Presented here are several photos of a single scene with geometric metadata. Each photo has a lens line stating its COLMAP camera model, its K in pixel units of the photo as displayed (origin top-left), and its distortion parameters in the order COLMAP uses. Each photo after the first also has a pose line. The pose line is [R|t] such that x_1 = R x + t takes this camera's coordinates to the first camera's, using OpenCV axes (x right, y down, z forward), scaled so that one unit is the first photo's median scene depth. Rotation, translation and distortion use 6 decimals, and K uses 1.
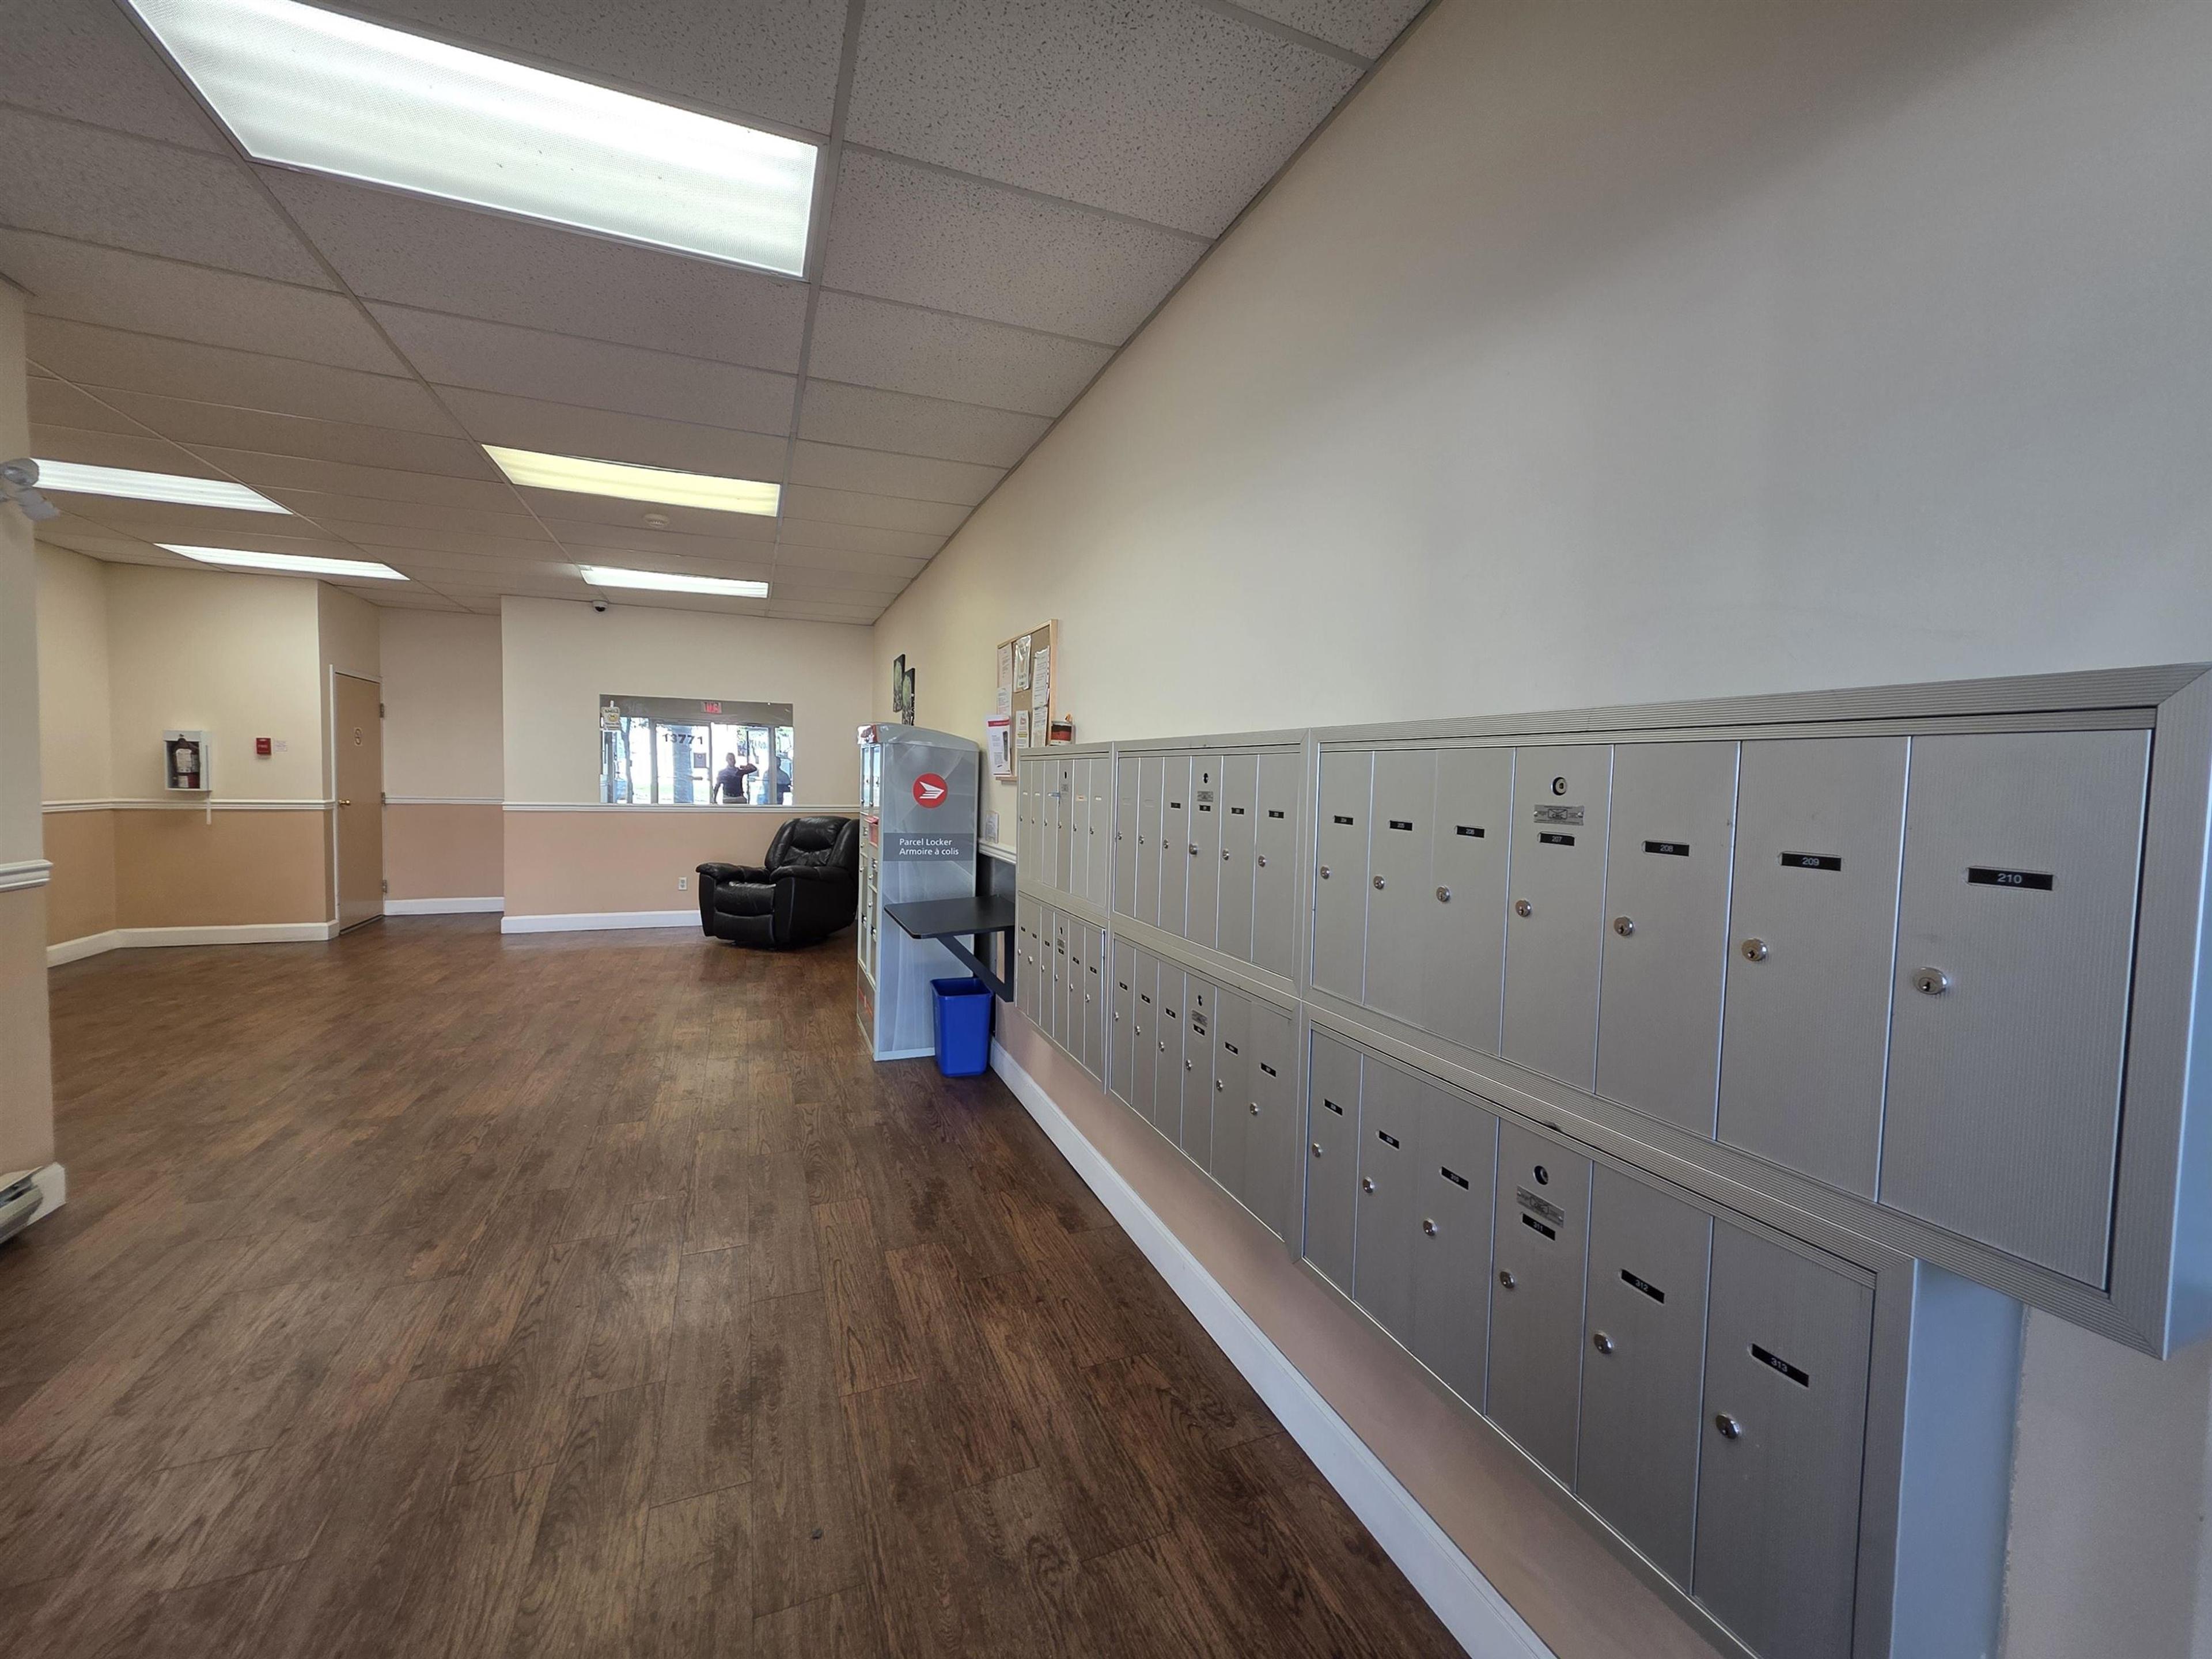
lens RADIAL K [[890.4, 0, 1108.4], [0, 890.4, 823.5], [0, 0, 1]] dist [0.000880, -0.000092]
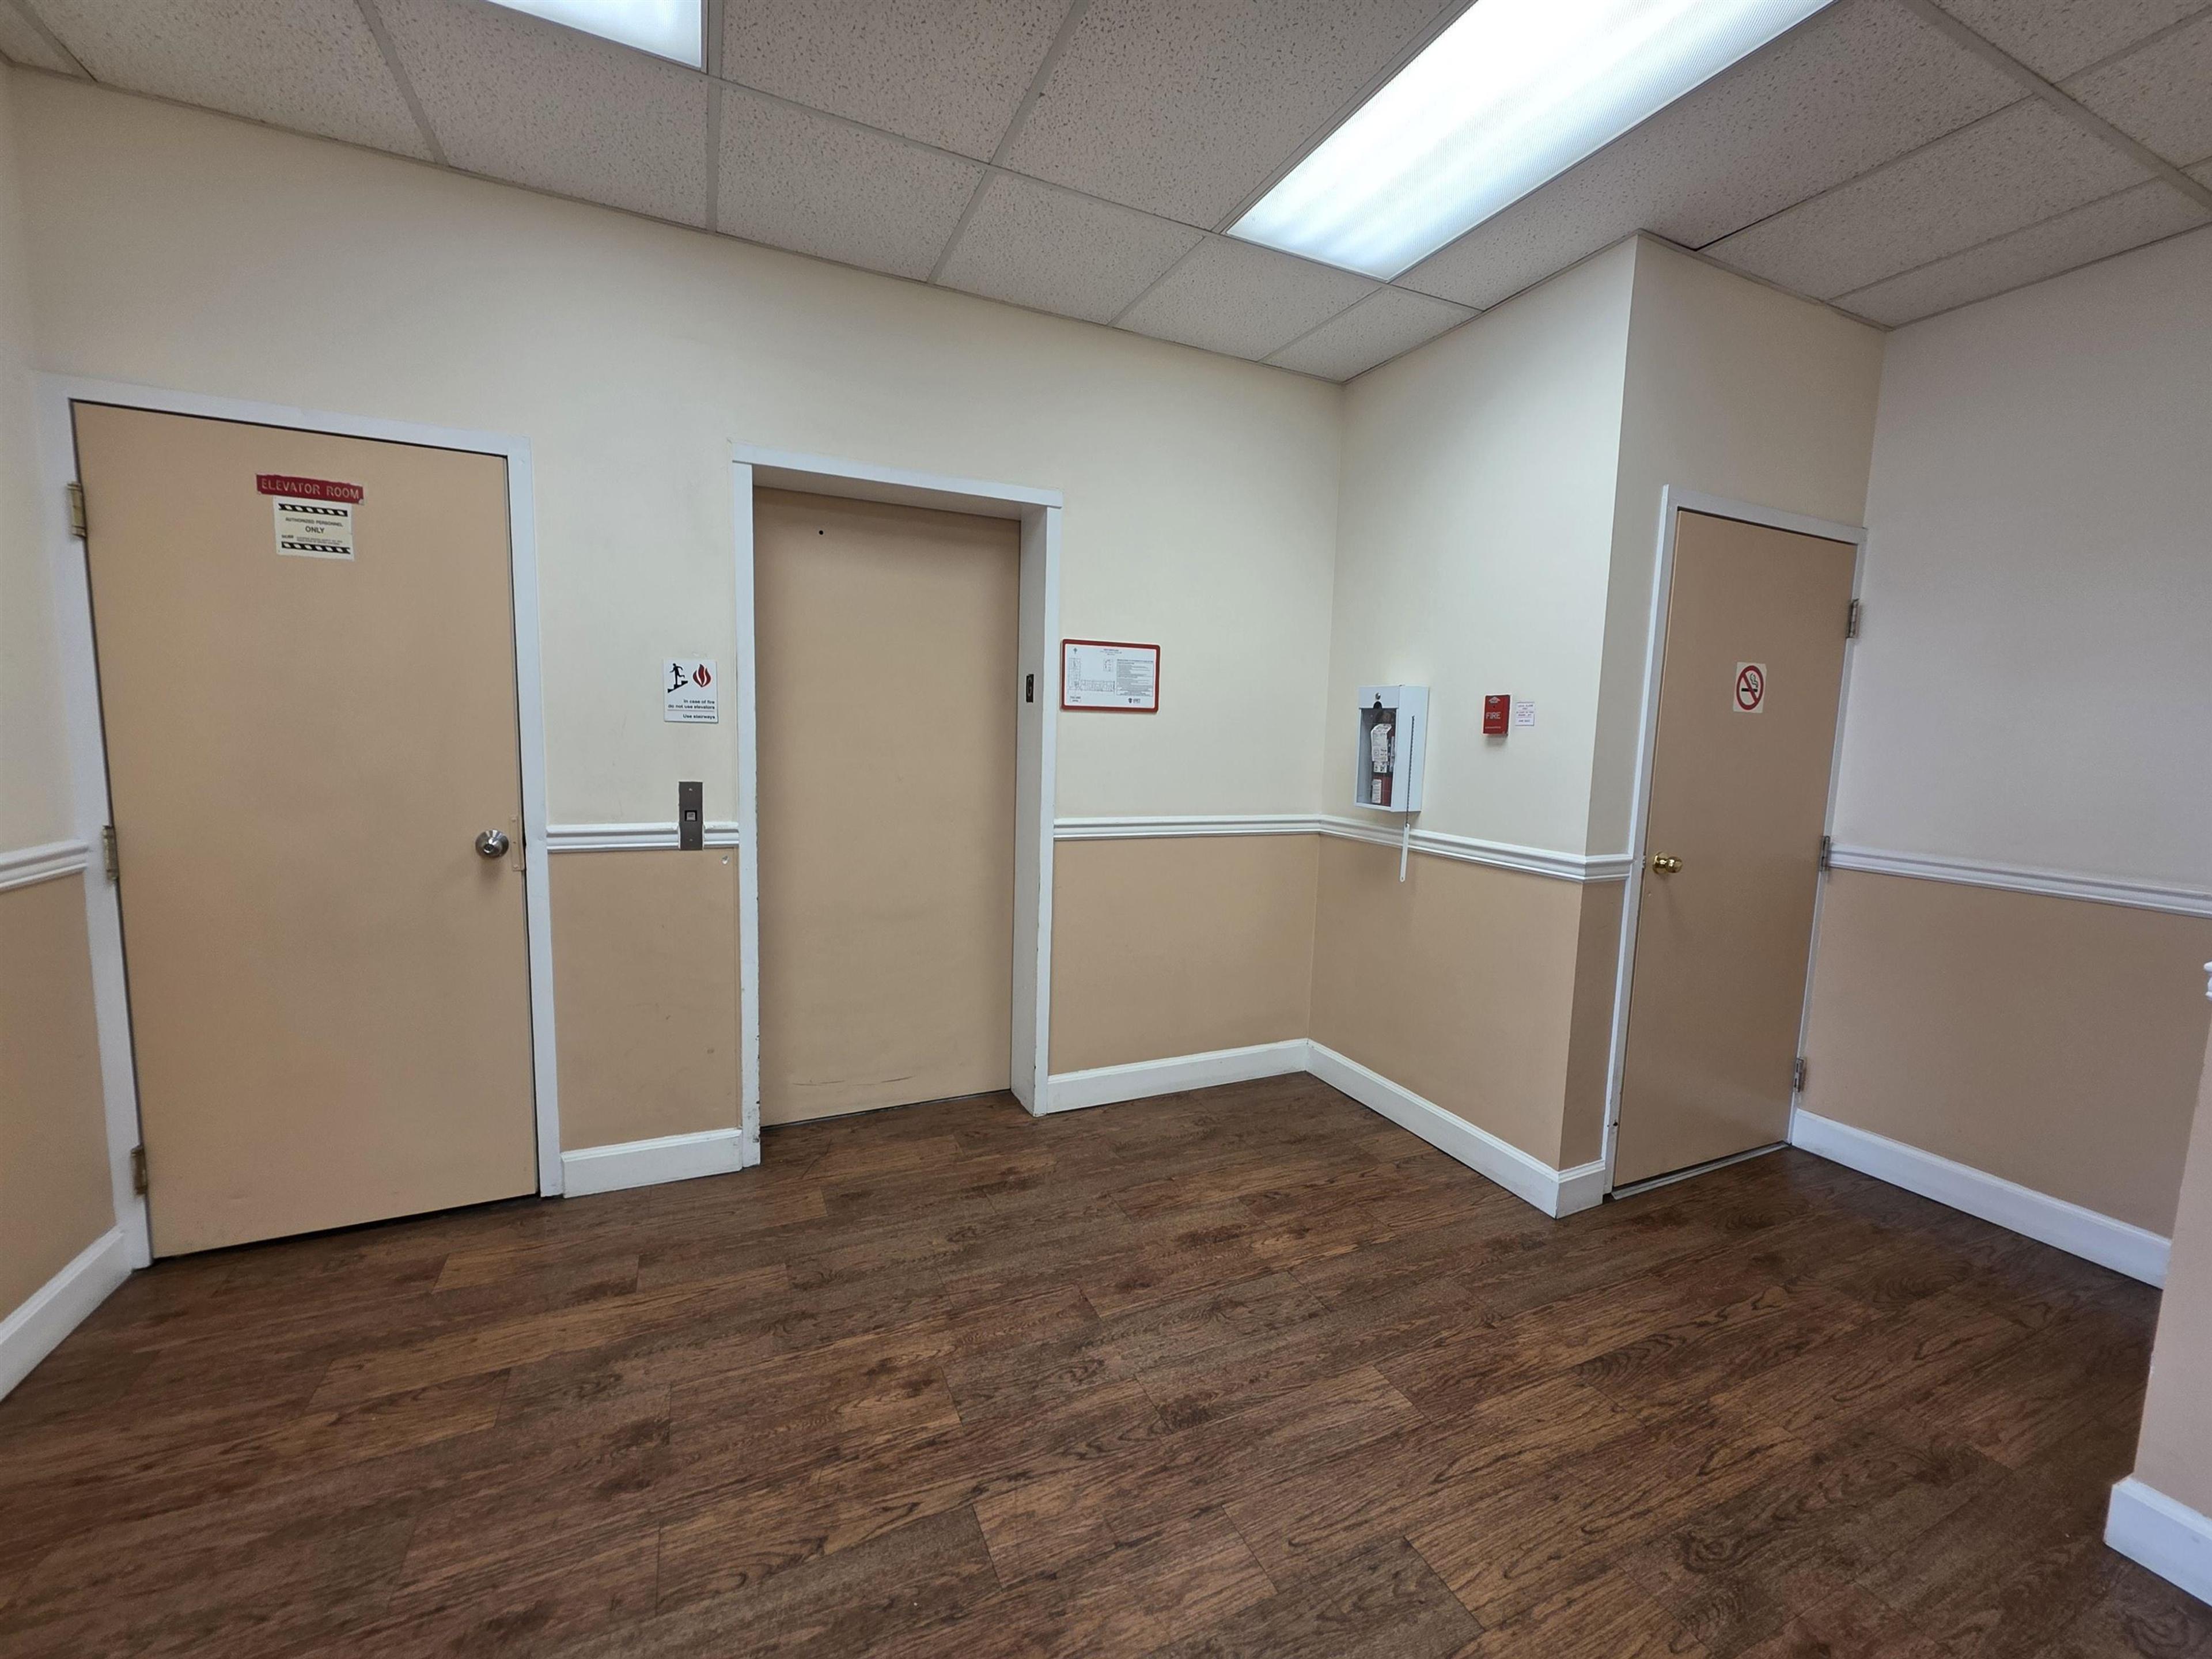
lens RADIAL K [[890.4, 0, 1108.4], [0, 890.4, 823.5], [0, 0, 1]] dist [0.000880, -0.000092]
pose [[0.041765, 0.083898, -0.995599, -0.534064], [-0.080524, 0.993509, 0.080344, -0.054951], [0.995877, 0.076814, 0.048250, 0.804614]]
